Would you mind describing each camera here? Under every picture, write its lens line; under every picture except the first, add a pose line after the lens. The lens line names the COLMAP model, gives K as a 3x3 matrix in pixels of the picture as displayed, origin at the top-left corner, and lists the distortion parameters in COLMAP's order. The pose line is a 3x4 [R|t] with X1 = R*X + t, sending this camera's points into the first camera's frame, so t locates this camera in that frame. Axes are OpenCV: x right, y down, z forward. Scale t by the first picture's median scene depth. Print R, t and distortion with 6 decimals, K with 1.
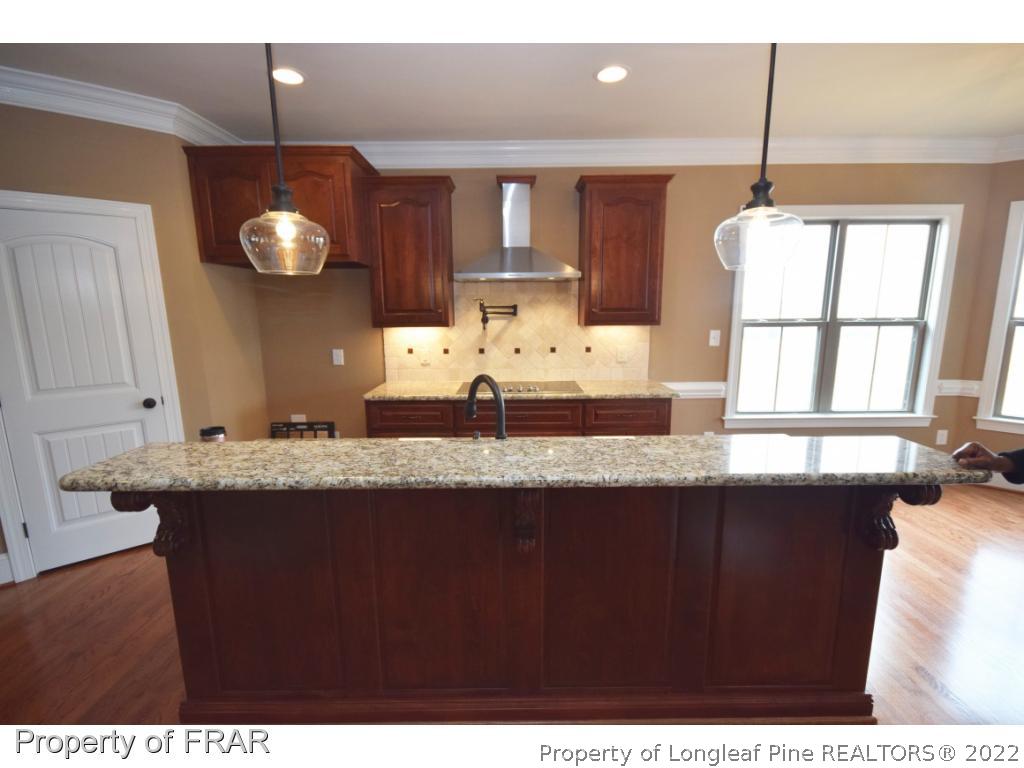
lens RADIAL K [[467.5, 0, 508.2], [0, 467.5, 388.1], [0, 0, 1]] dist [0.001501, 0.000601]
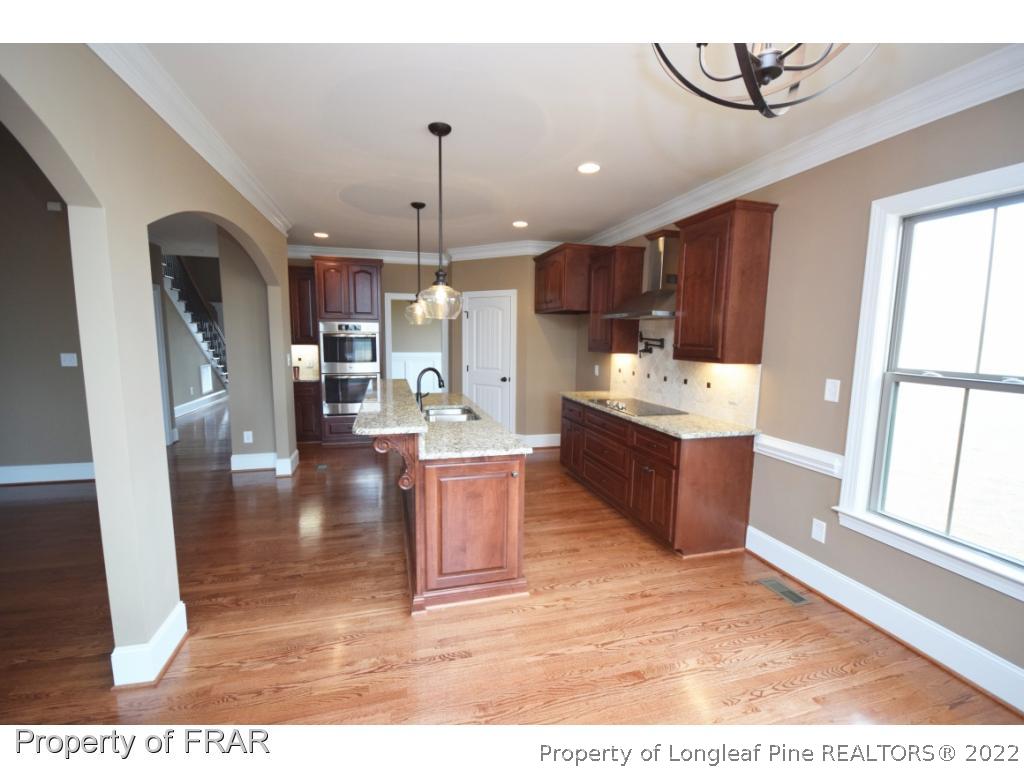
lens RADIAL K [[452.8, 0, 524.0], [0, 452.8, 388.0], [0, 0, 1]] dist [0.002809, -0.000365]
pose [[0.282930, 0.123233, -0.951191, 0.971920], [-0.190711, 0.979138, 0.070127, -0.069427], [0.939989, 0.161561, 0.300530, 0.349569]]
